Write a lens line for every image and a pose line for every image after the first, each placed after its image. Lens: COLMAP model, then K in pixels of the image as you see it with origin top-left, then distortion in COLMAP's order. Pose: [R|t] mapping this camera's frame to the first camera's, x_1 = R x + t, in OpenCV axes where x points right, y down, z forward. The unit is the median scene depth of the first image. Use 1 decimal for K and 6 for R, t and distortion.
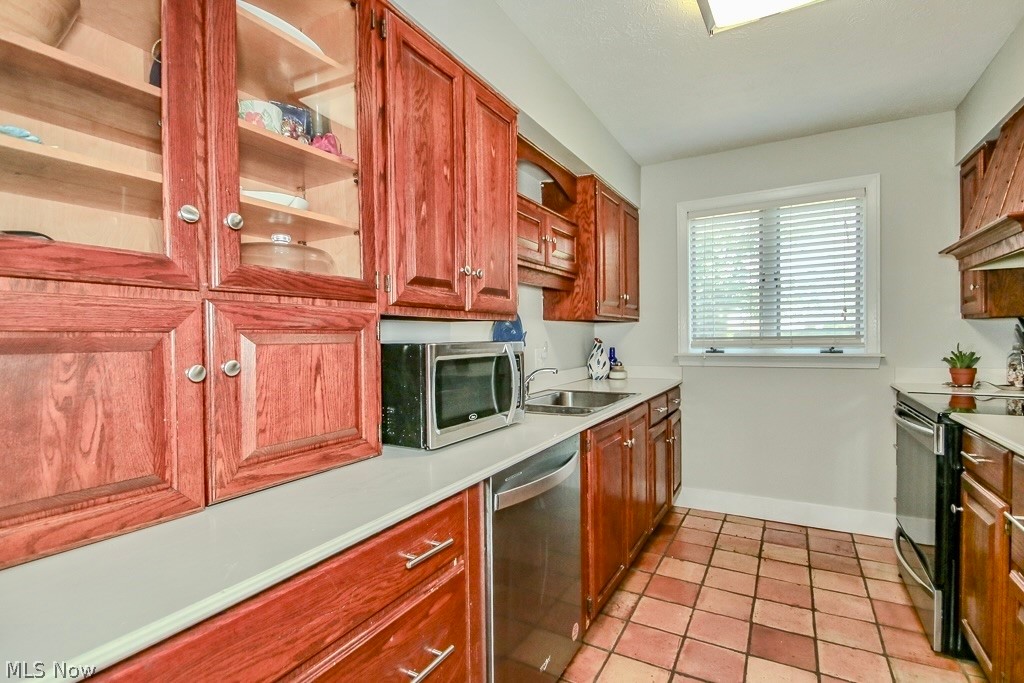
lens RADIAL K [[483.9, 0, 514.4], [0, 483.9, 342.9], [0, 0, 1]] dist [0.005835, -0.007730]
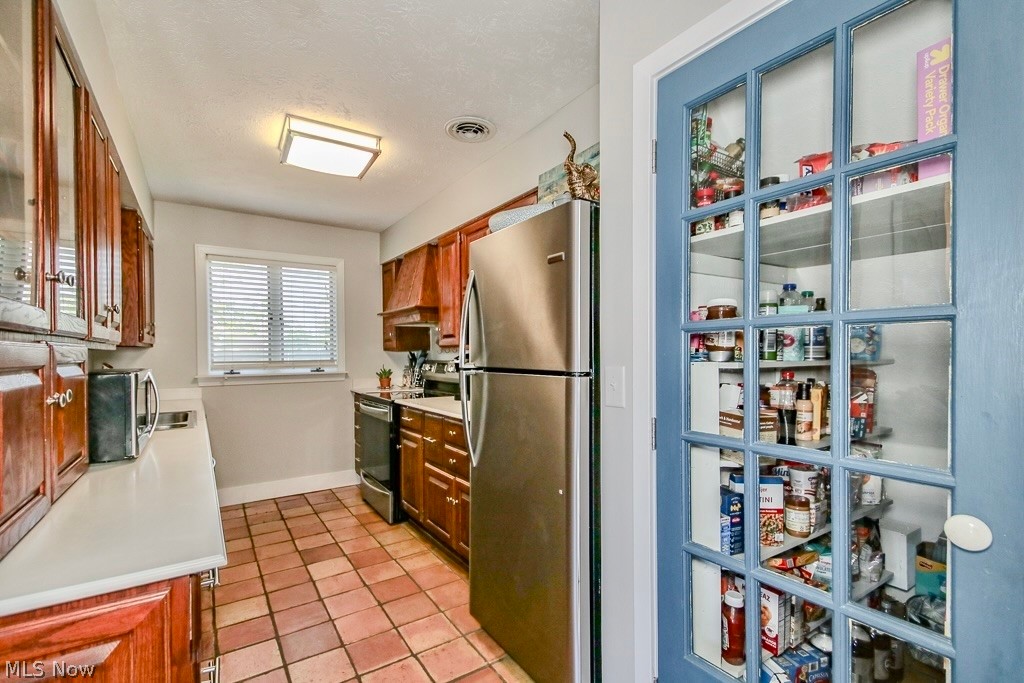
lens RADIAL K [[483.9, 0, 512.2], [0, 483.9, 351.5], [0, 0, 1]] dist [0.005835, -0.007730]
pose [[0.451018, 0.009094, 0.892469, -0.441470], [0.010263, 0.999829, -0.015375, -0.013255], [-0.892456, 0.016094, 0.450847, -0.224597]]
